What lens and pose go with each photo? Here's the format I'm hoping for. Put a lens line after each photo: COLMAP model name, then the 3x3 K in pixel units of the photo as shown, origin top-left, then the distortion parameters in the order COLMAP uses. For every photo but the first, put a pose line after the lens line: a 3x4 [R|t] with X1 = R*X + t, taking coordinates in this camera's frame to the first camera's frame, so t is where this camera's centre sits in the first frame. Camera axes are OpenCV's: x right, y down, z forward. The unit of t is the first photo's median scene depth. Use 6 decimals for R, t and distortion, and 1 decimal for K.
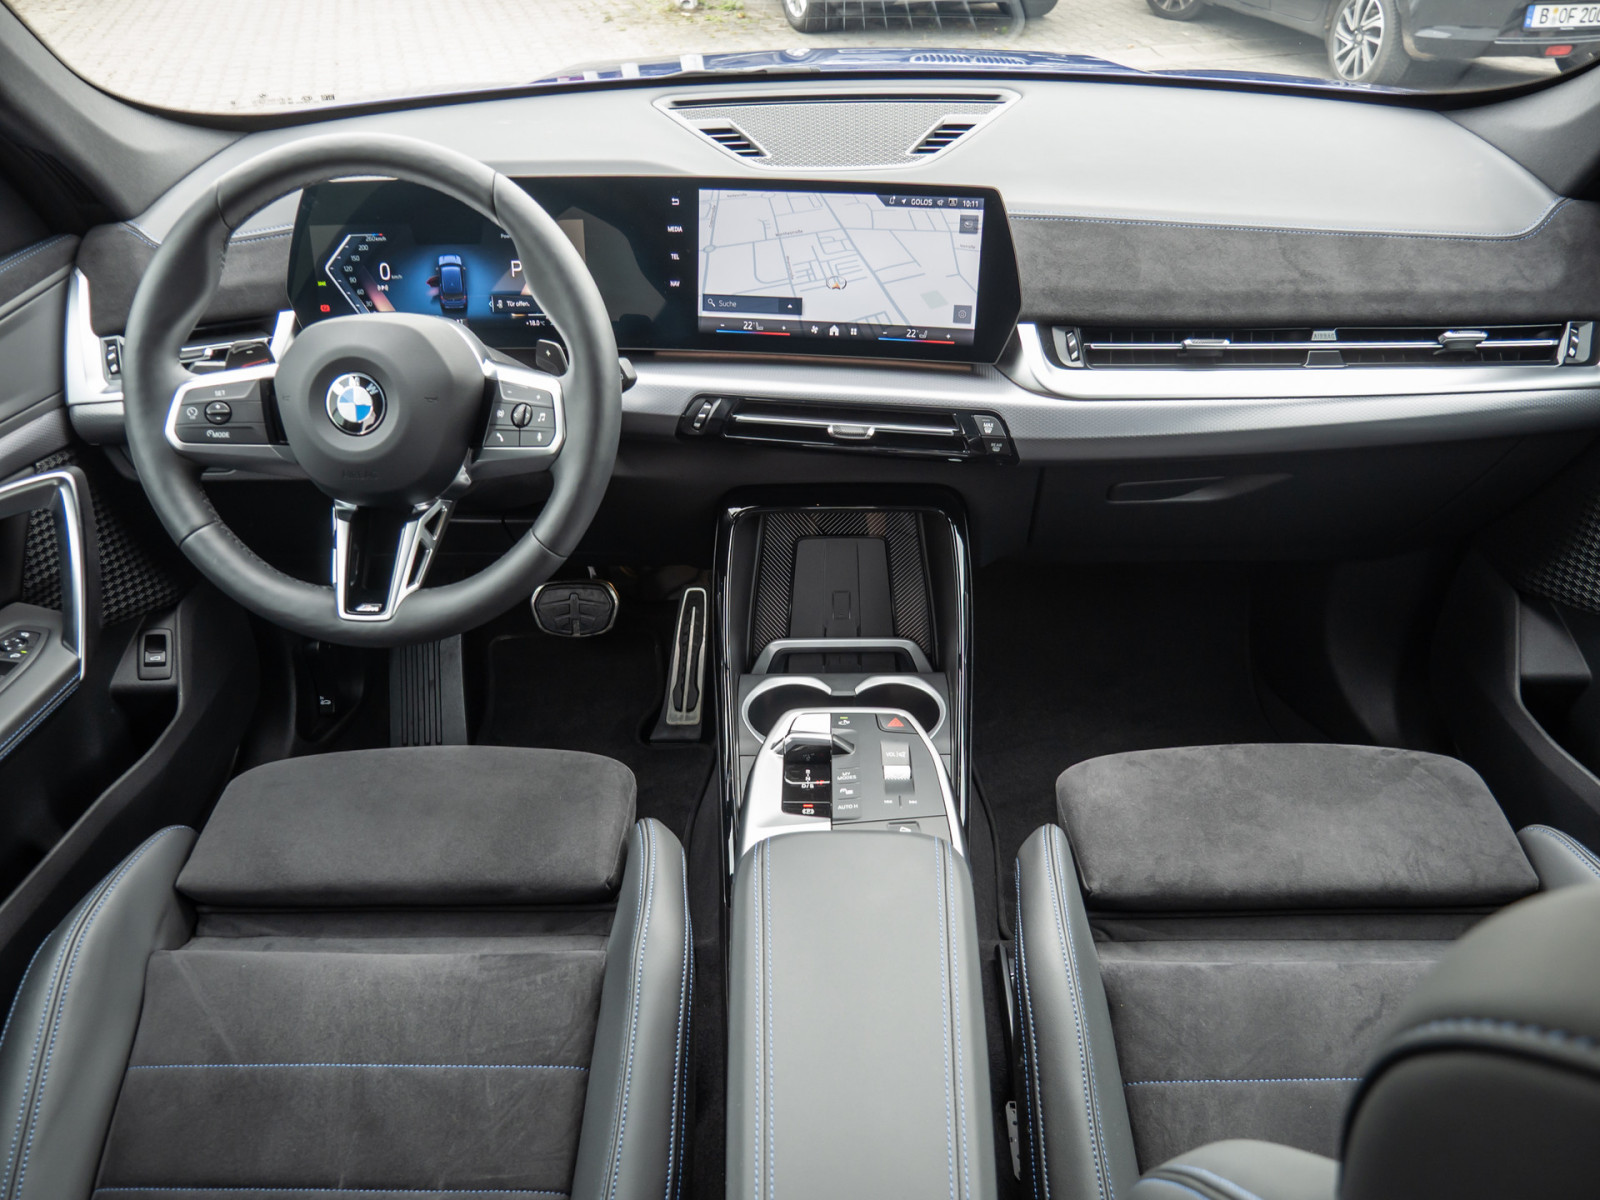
lens RADIAL K [[1146.6, 0, 800.0], [0, 1146.6, 600.0], [0, 0, 1]] dist [-0.049336, 0.003600]
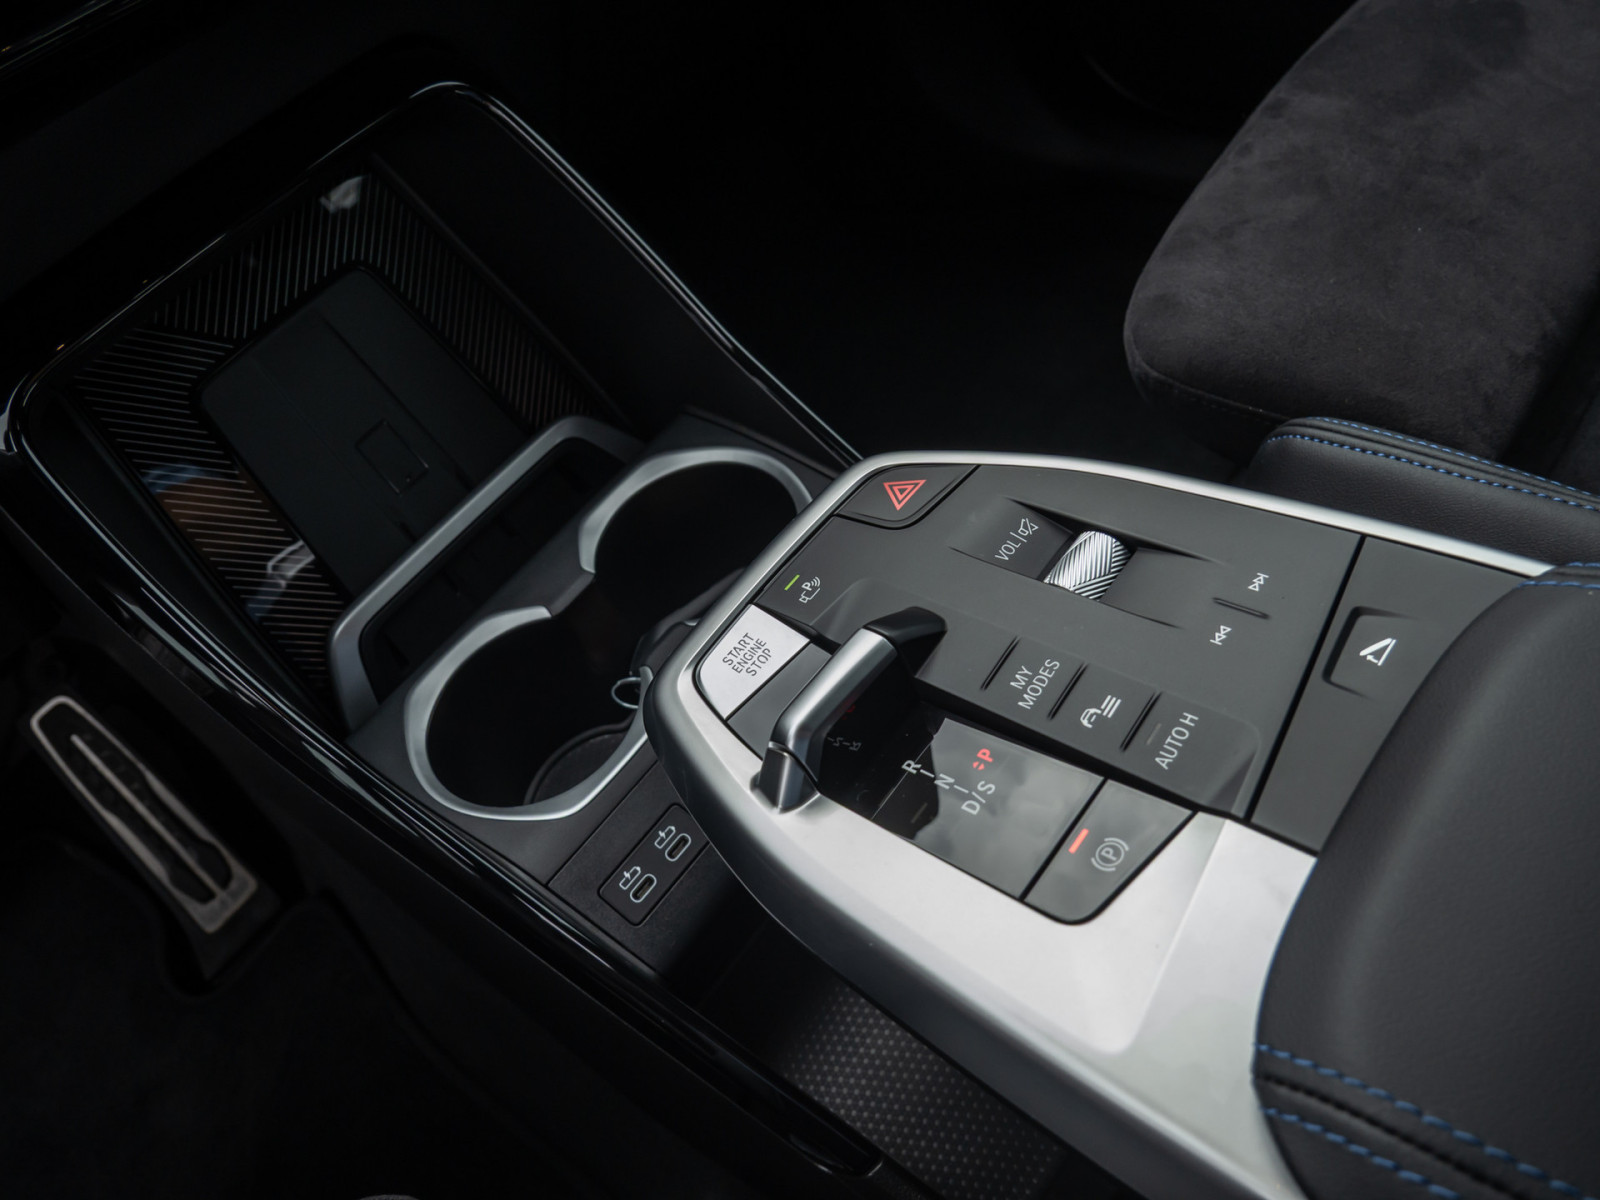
lens RADIAL K [[1150.7, 0, 800.0], [0, 1150.7, 600.0], [0, 0, 1]] dist [-0.044293, 0.004124]
pose [[0.613011, -0.677576, 0.406336, -0.093315], [0.606659, 0.733154, 0.307328, 0.005326], [-0.506145, 0.058112, 0.860488, 0.664990]]
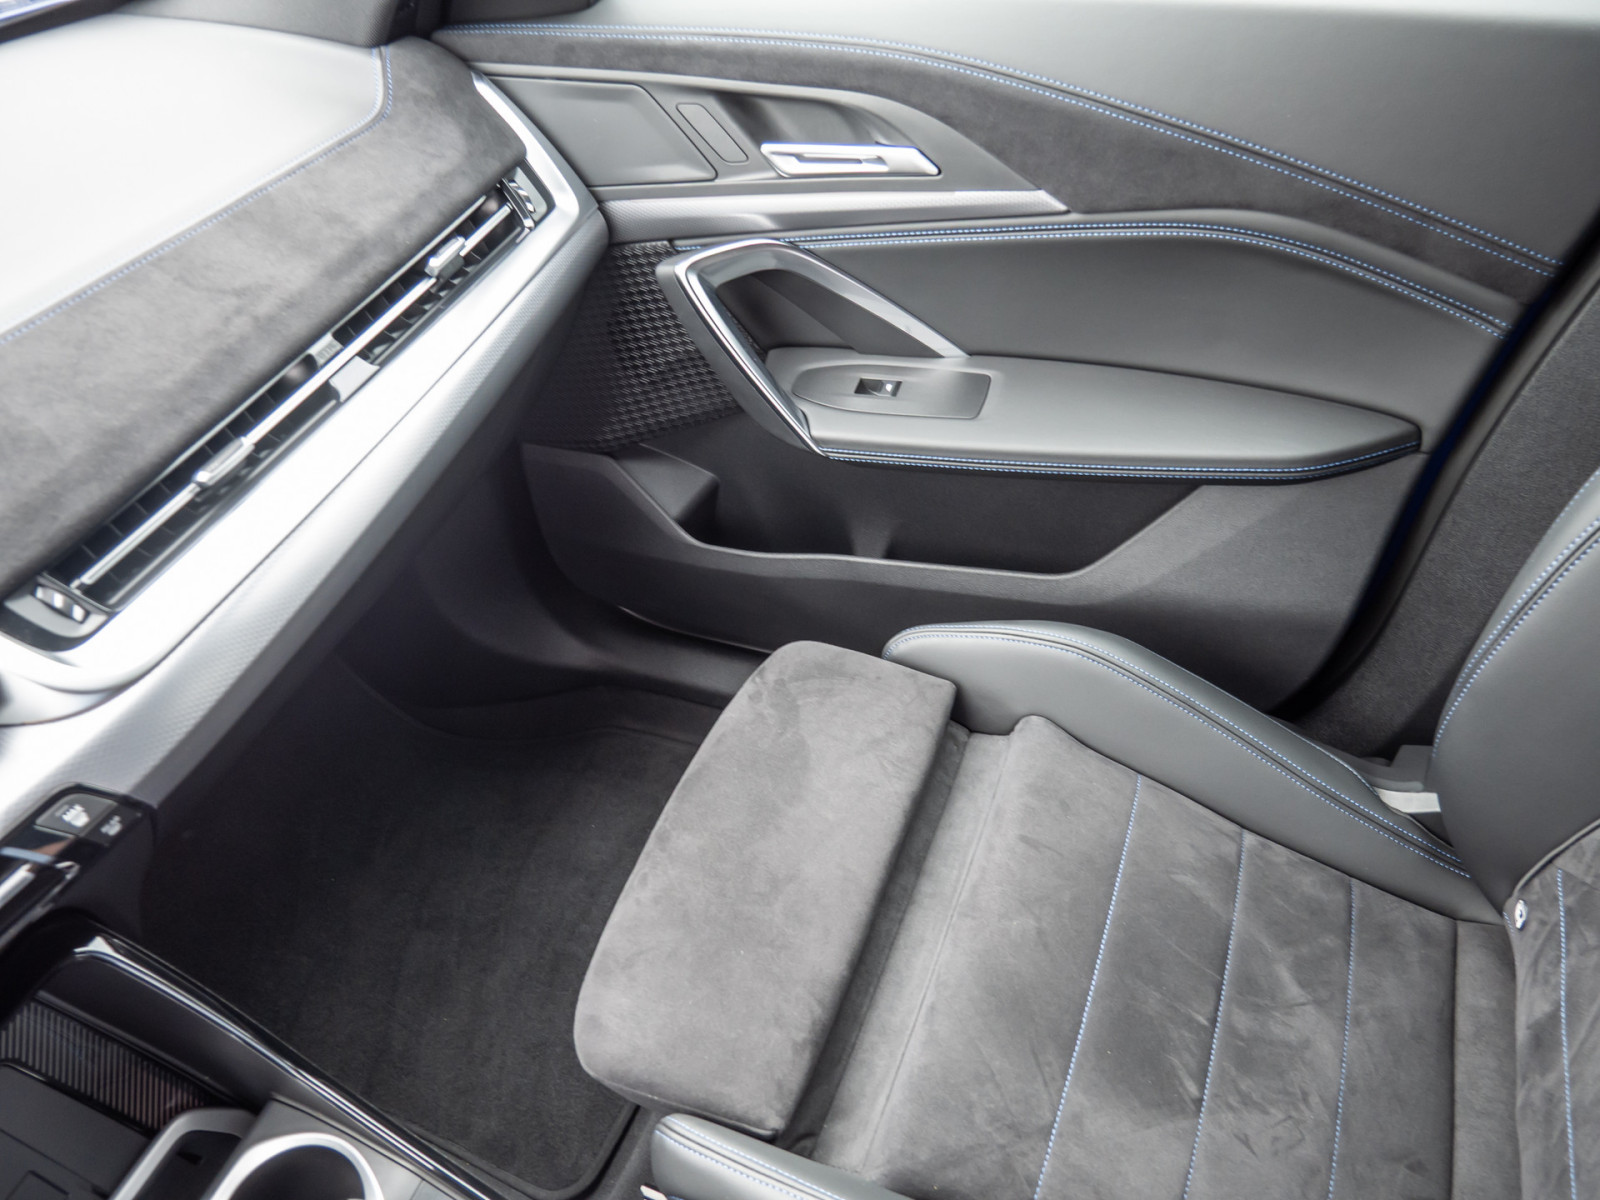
lens RADIAL K [[1150.7, 0, 800.0], [0, 1150.7, 600.0], [0, 0, 1]] dist [-0.044293, 0.004124]
pose [[0.359435, -0.658635, 0.661064, 0.002702], [0.593054, 0.708174, 0.383115, -0.221217], [-0.720481, 0.254342, 0.645149, 0.376666]]
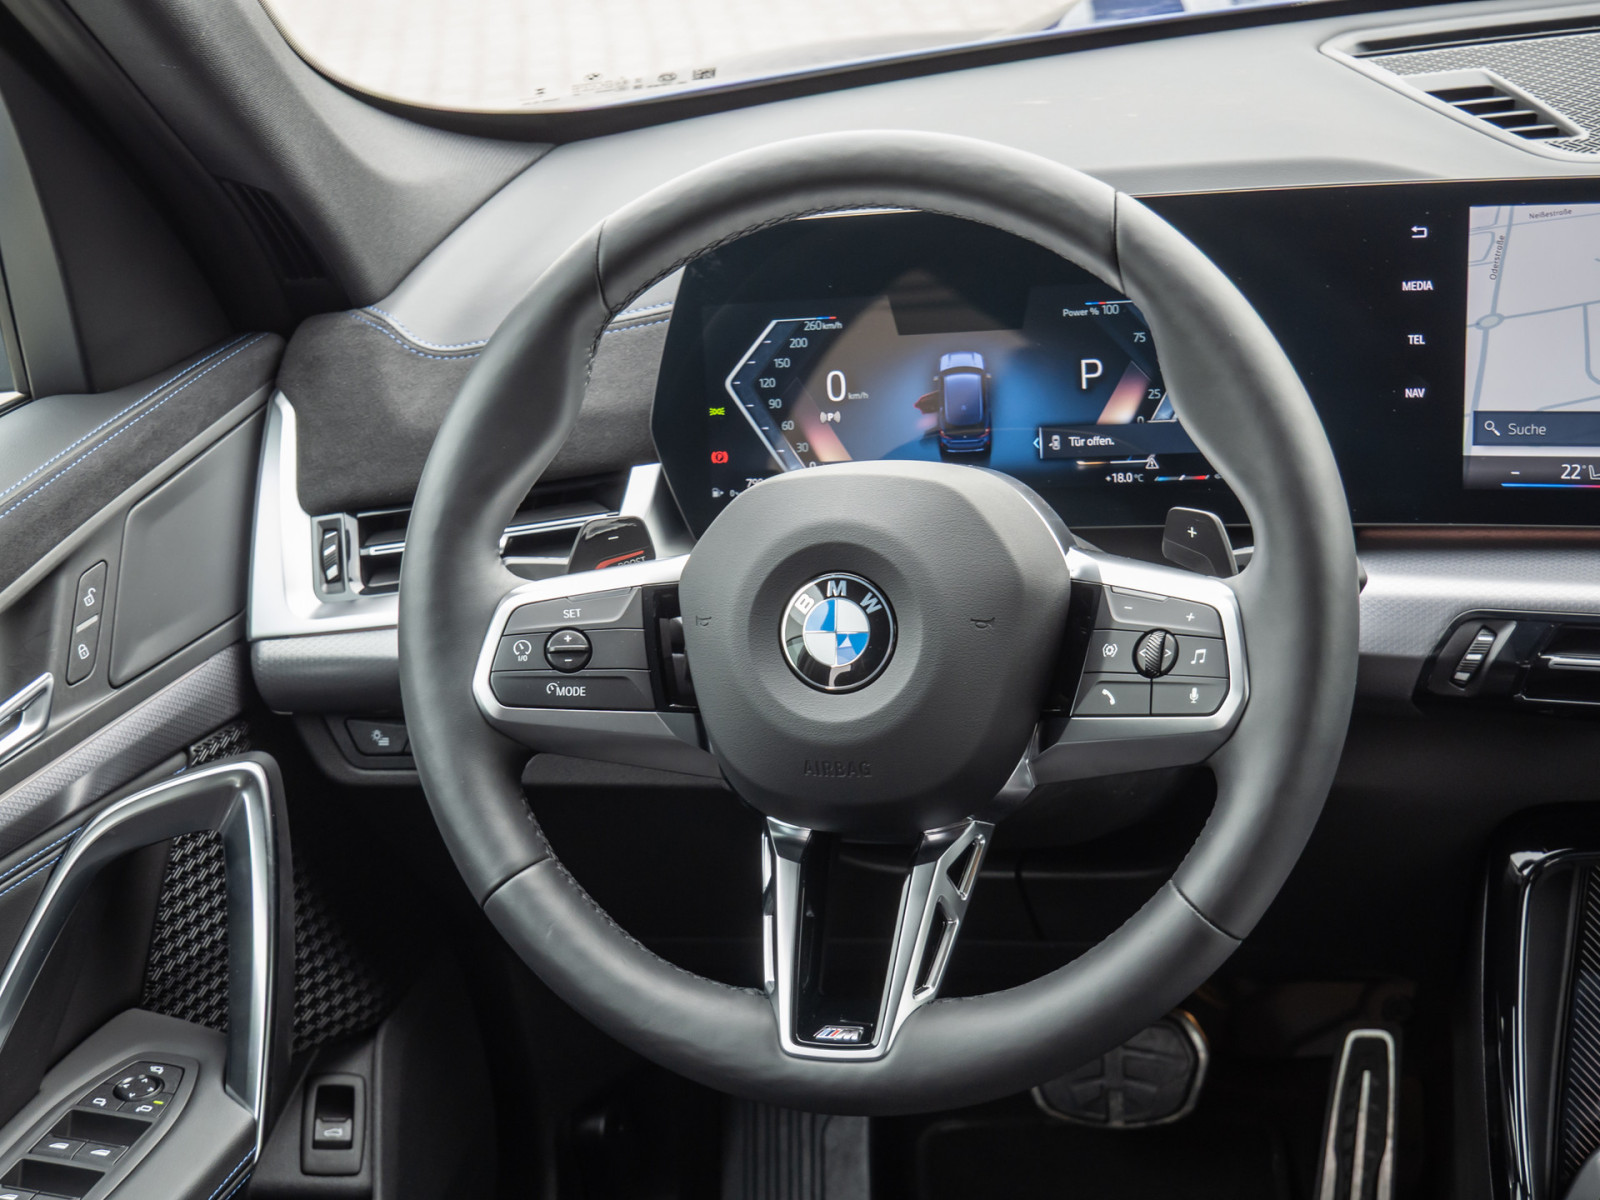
lens RADIAL K [[2435.0, 0, 800.0], [0, 2435.0, 600.0], [0, 0, 1]] dist [0.010269, 0.022773]
pose [[0.969465, -0.013564, -0.244854, -0.112497], [-0.033759, 0.981581, -0.188041, 0.018547], [0.242895, 0.190566, 0.951150, -0.051596]]
